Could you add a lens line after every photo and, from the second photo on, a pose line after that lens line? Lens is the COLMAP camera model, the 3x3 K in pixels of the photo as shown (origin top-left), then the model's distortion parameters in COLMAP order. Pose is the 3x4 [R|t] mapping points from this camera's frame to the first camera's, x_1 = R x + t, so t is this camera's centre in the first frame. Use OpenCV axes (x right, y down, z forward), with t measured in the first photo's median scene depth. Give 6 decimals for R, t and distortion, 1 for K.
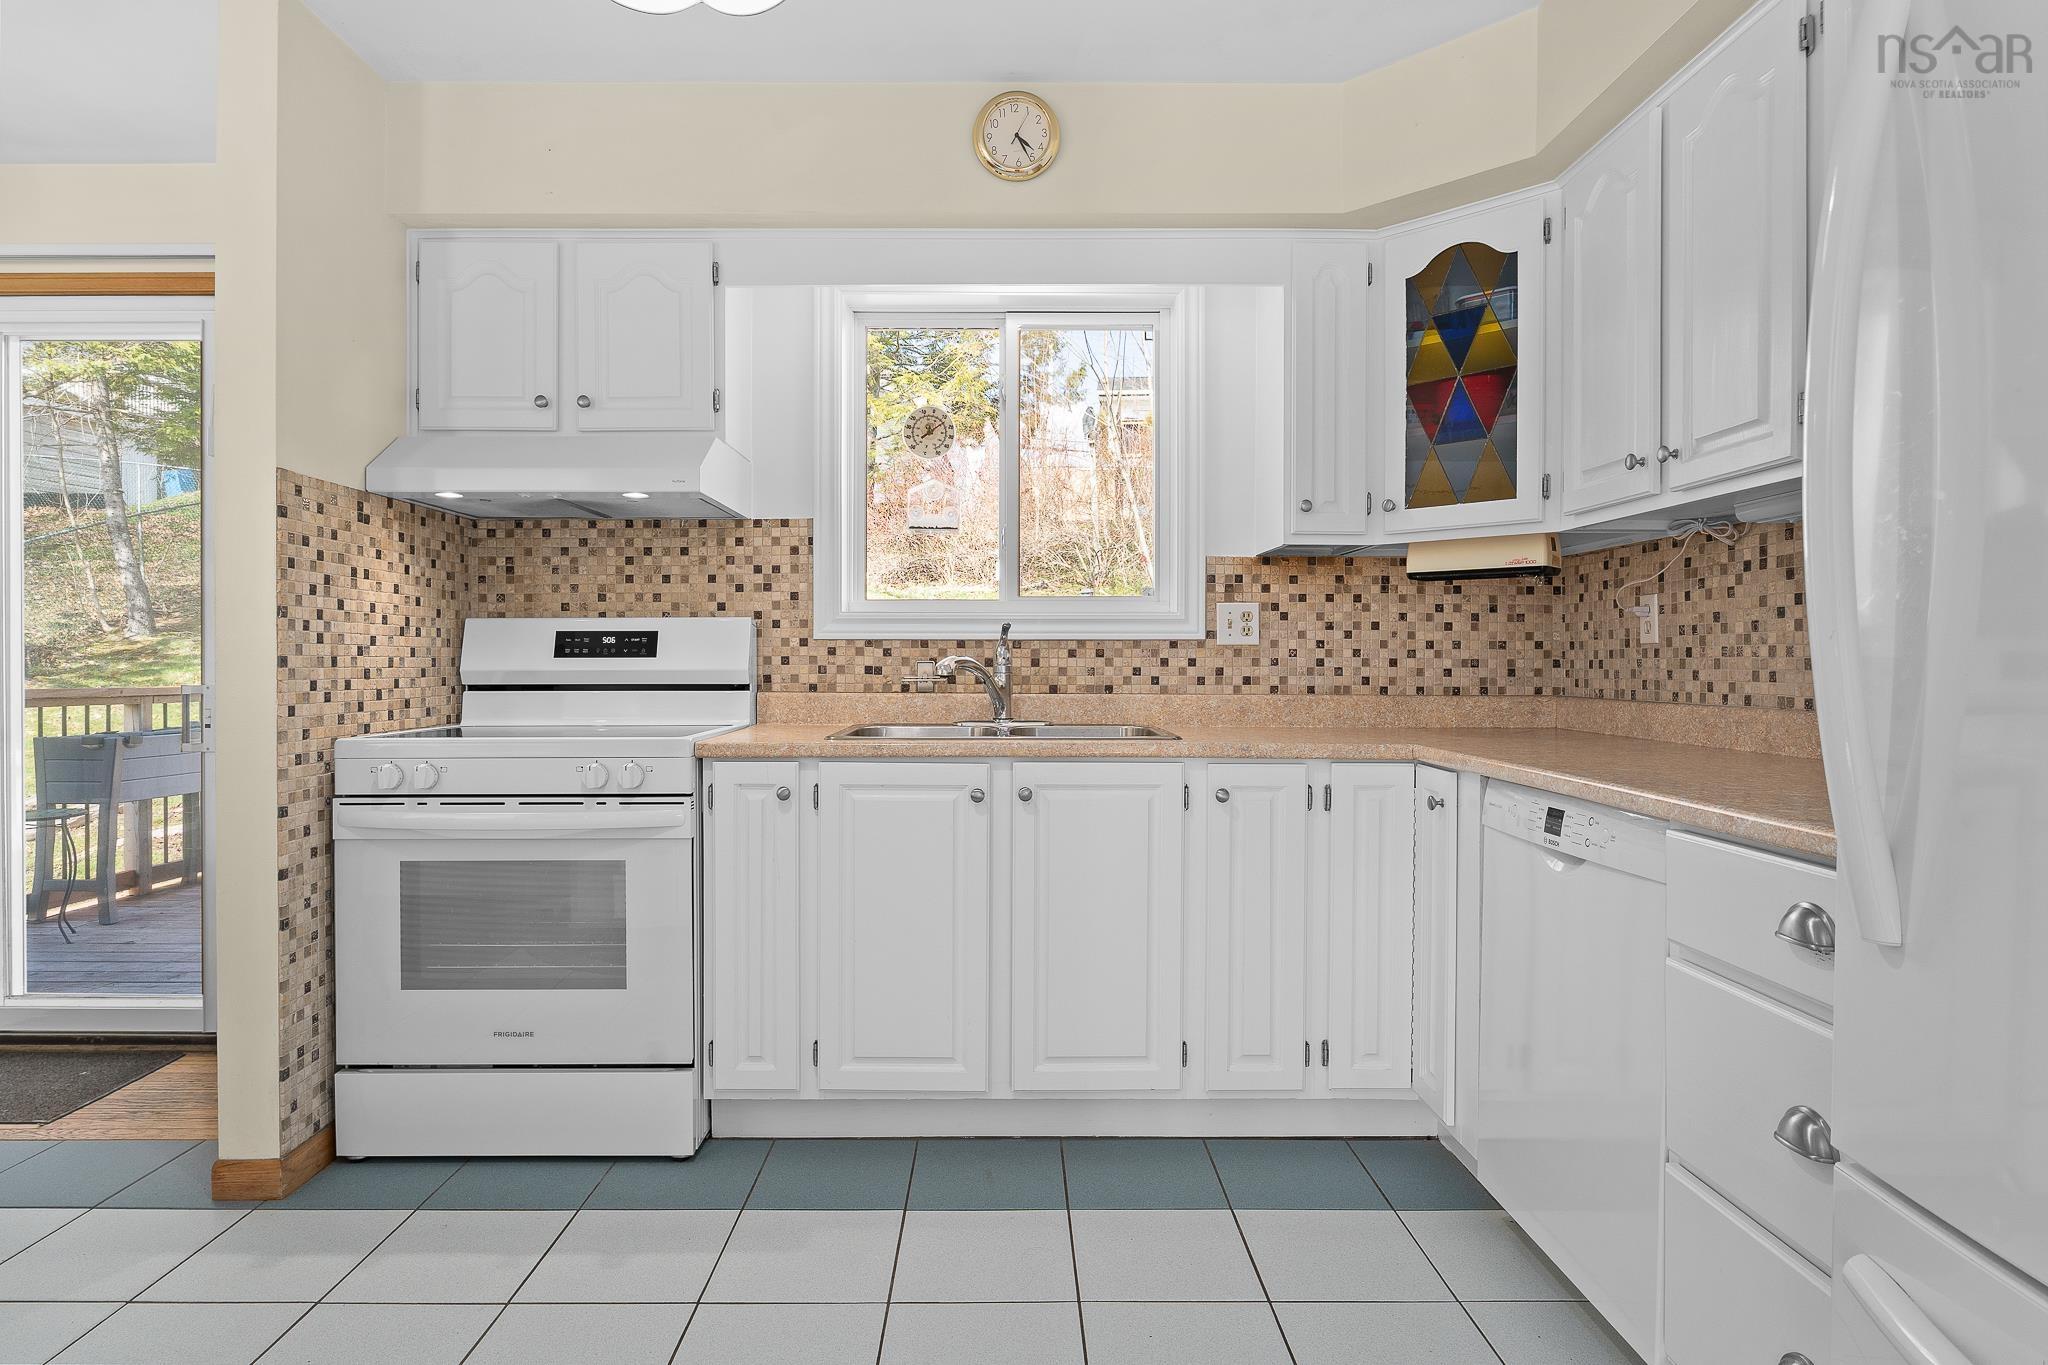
lens RADIAL K [[1140.1, 0, 1020.2], [0, 1140.1, 672.3], [0, 0, 1]] dist [-0.004963, -0.000625]
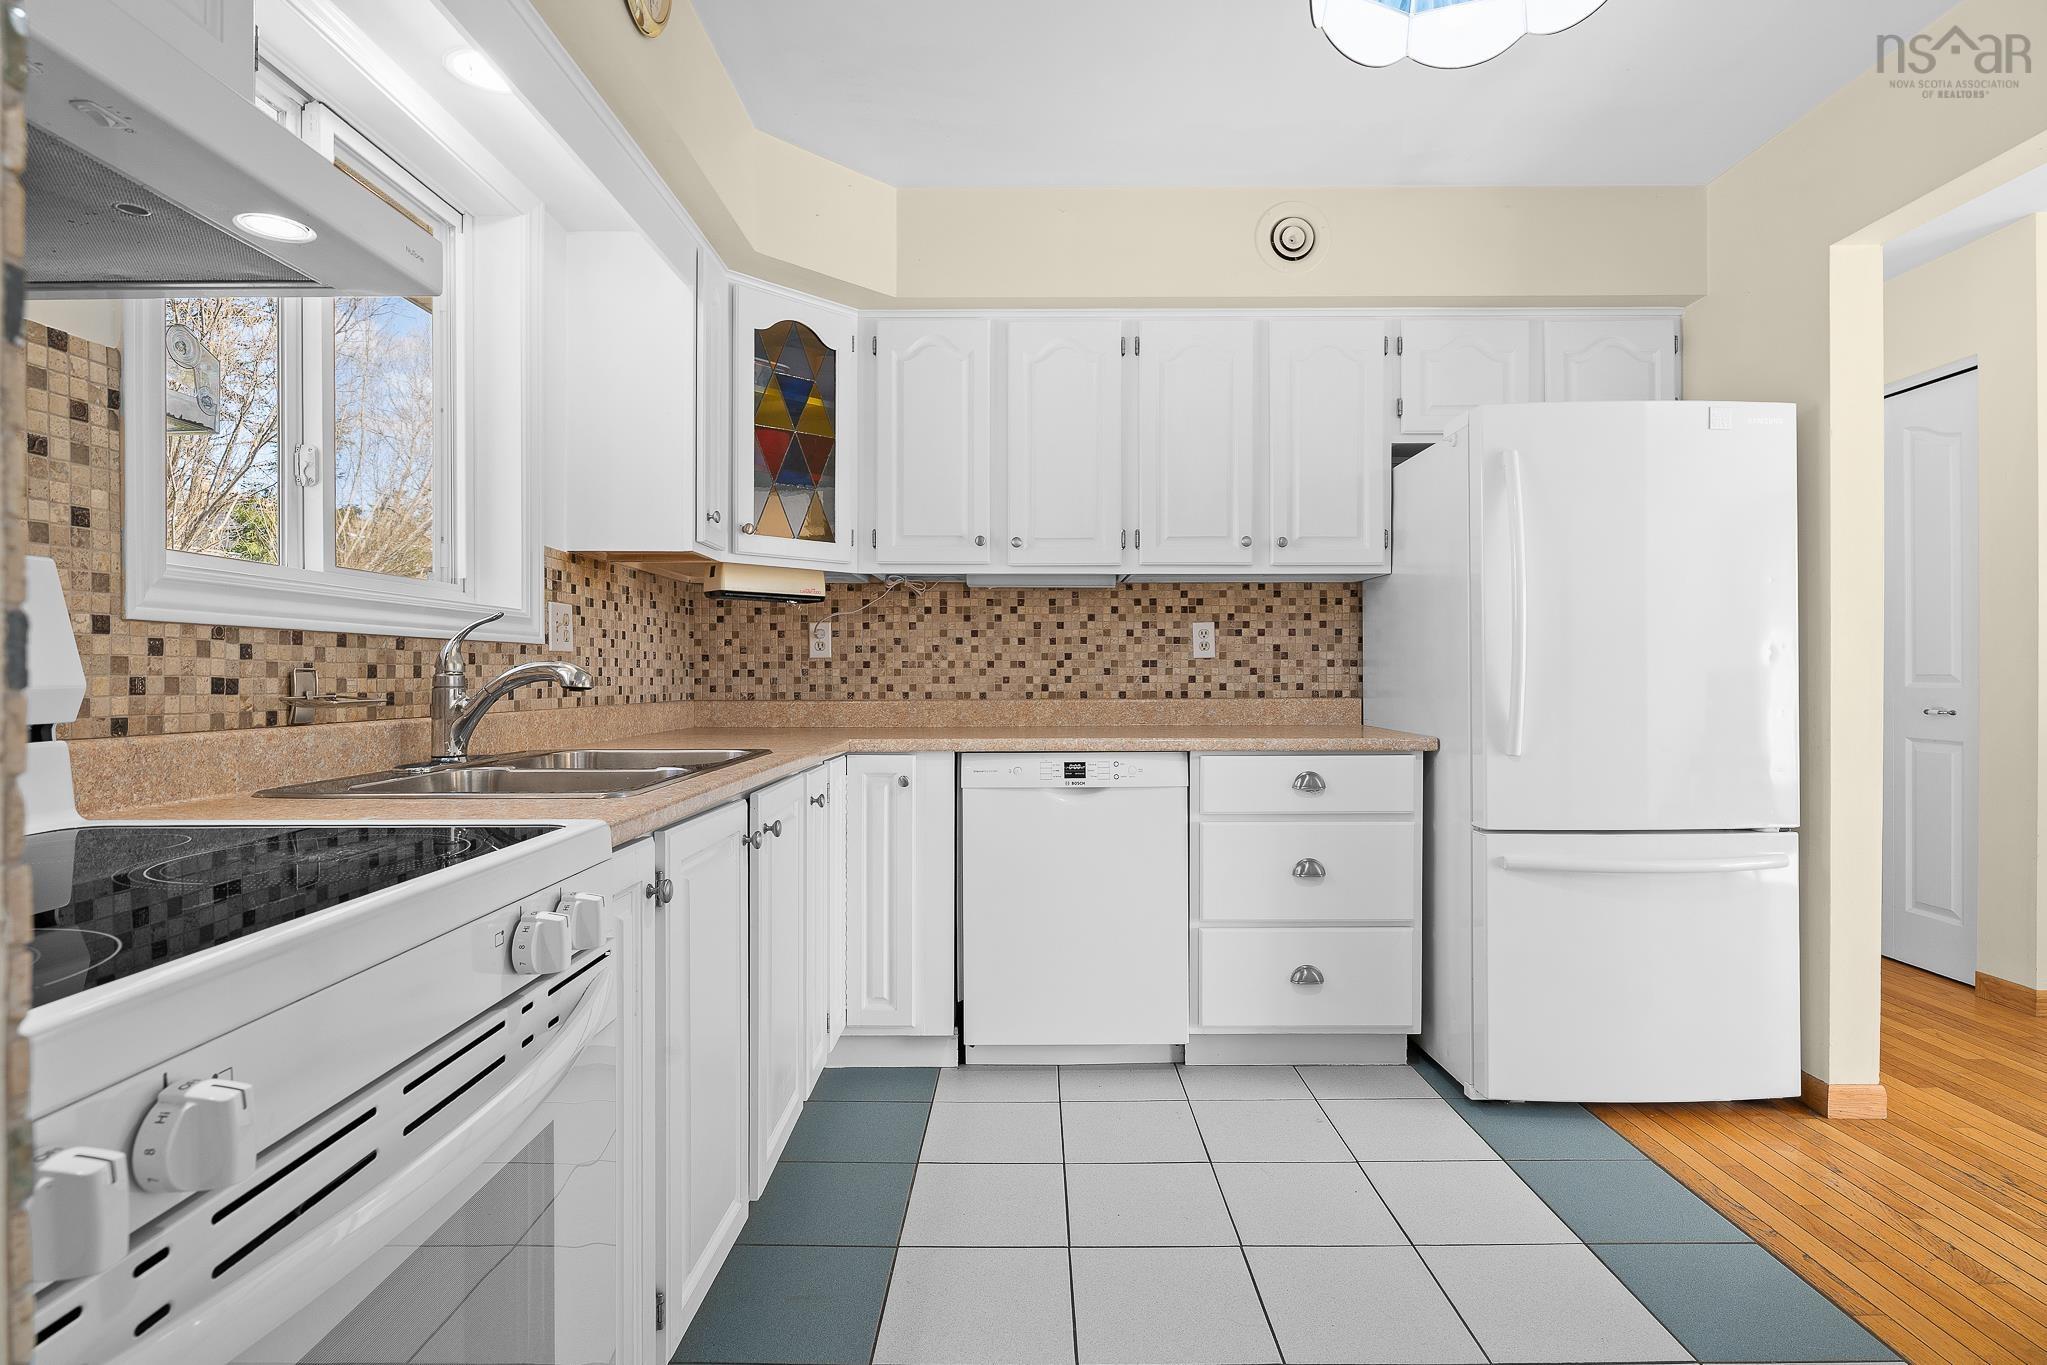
lens RADIAL K [[1007.9, 0, 1026.8], [0, 1007.9, 679.4], [0, 0, 1]] dist [-0.003563, -0.000037]
pose [[0.012553, -0.006595, 0.999899, -0.668194], [0.011360, 0.999915, 0.006452, -0.004281], [-0.999857, 0.011277, 0.012627, 0.741851]]
